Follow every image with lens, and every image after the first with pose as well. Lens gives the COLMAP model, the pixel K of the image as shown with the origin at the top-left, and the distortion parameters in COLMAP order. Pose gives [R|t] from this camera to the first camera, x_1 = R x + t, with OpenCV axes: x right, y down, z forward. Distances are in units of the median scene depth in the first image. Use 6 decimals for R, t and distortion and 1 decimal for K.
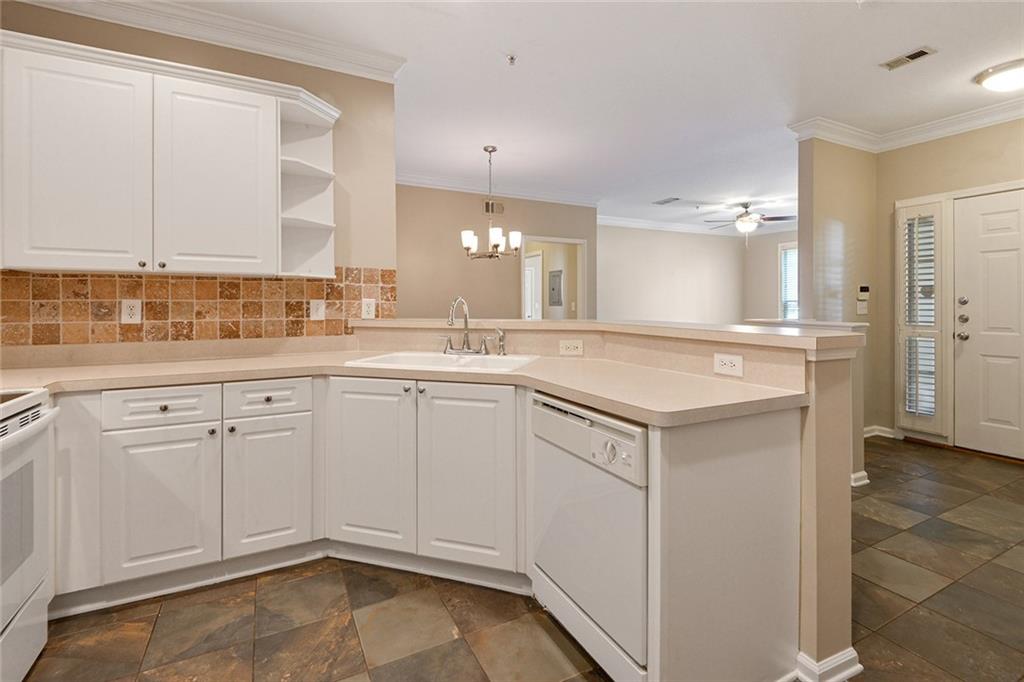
lens RADIAL K [[468.0, 0, 526.3], [0, 468.0, 304.1], [0, 0, 1]] dist [0.022066, -0.010942]
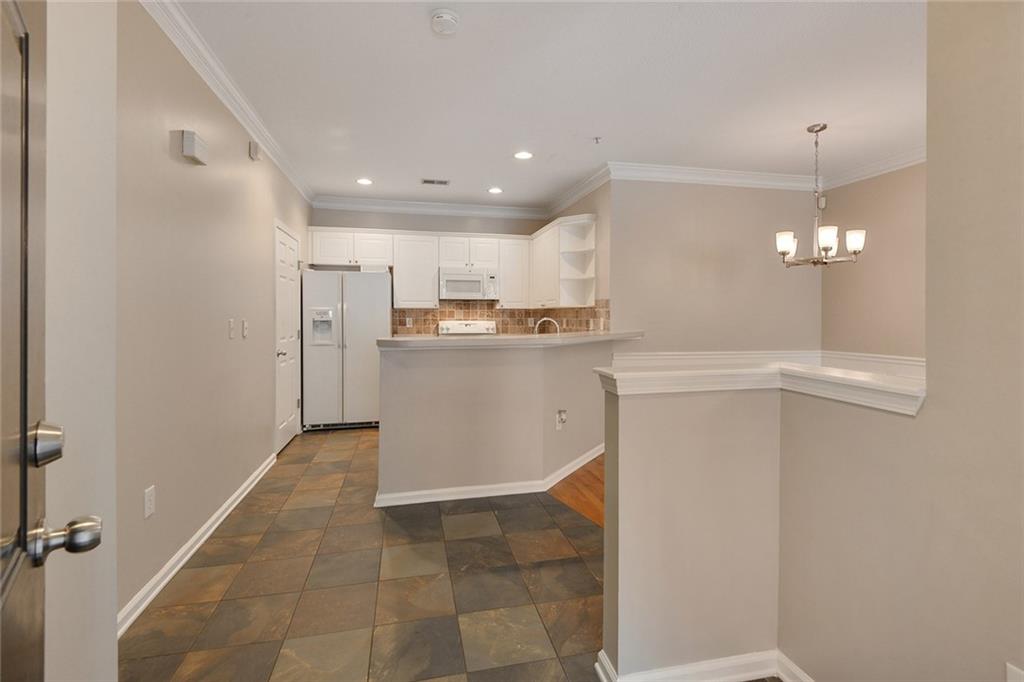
lens RADIAL K [[475.1, 0, 512.4], [0, 475.1, 314.5], [0, 0, 1]] dist [0.025305, -0.021312]
pose [[-0.273745, -0.004745, -0.961791, 1.346820], [-0.002133, 0.999988, -0.004326, -0.015951], [0.961800, 0.000868, -0.273752, 1.141439]]
